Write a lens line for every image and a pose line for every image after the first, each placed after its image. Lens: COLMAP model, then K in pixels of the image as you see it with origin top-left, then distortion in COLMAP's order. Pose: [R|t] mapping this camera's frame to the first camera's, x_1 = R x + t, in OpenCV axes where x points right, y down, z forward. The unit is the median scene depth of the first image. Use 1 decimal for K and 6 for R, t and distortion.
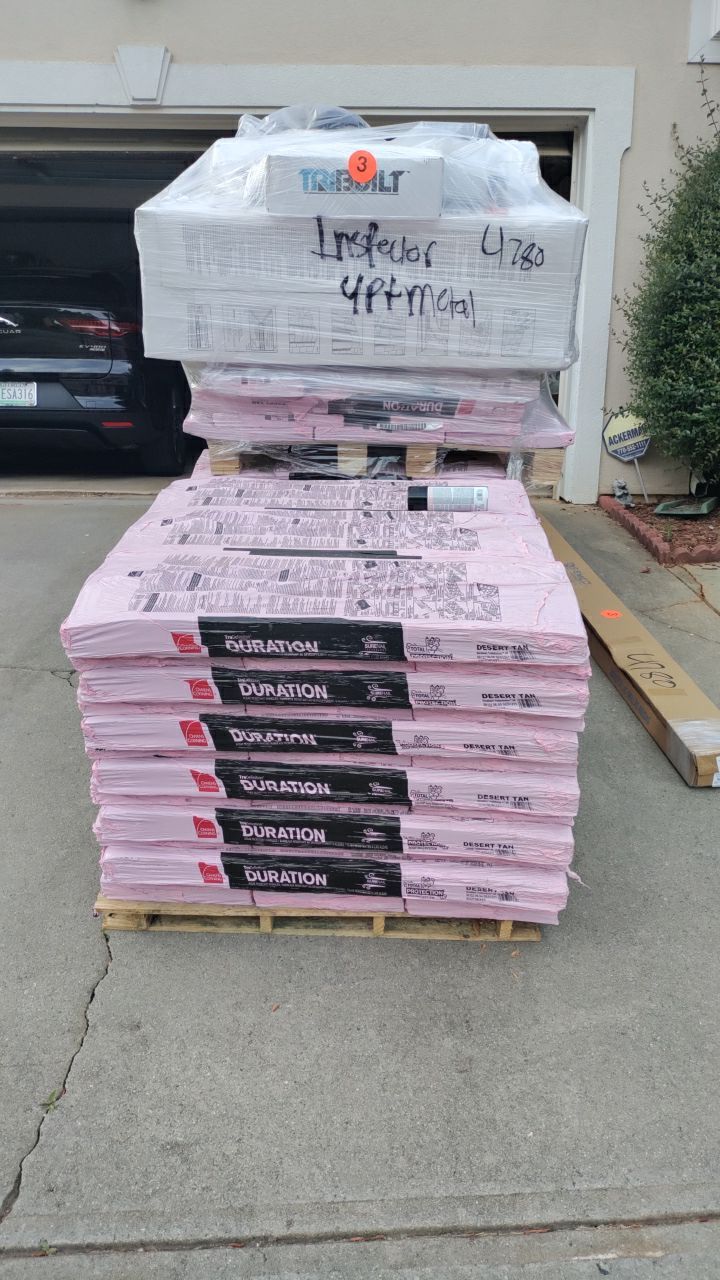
lens RADIAL K [[961.5, 0, 360.0], [0, 961.5, 640.0], [0, 0, 1]] dist [0.096072, -0.104570]
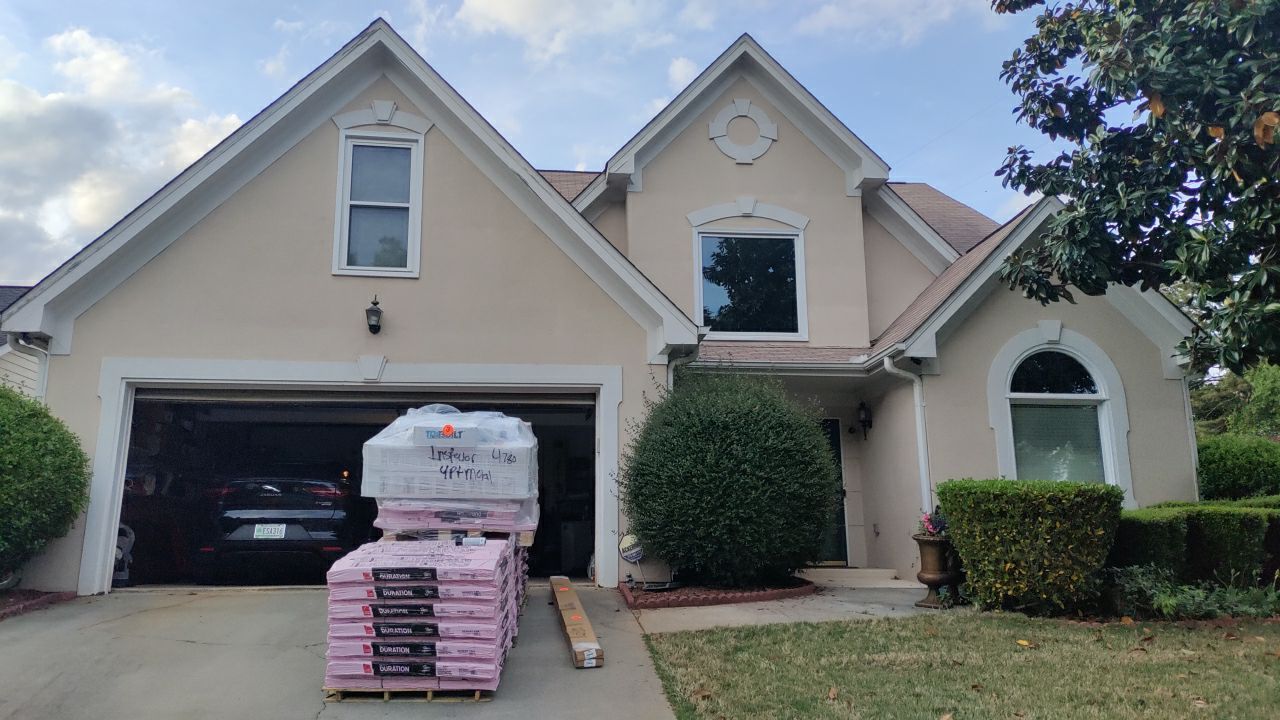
lens RADIAL K [[965.9, 0, 640.0], [0, 965.9, 360.0], [0, 0, 1]] dist [0.100153, -0.087356]
pose [[0.996661, 0.008682, 0.081188, 0.379101], [0.027935, 0.898075, -0.438955, 0.677862], [-0.076724, 0.439757, 0.894834, -1.914049]]
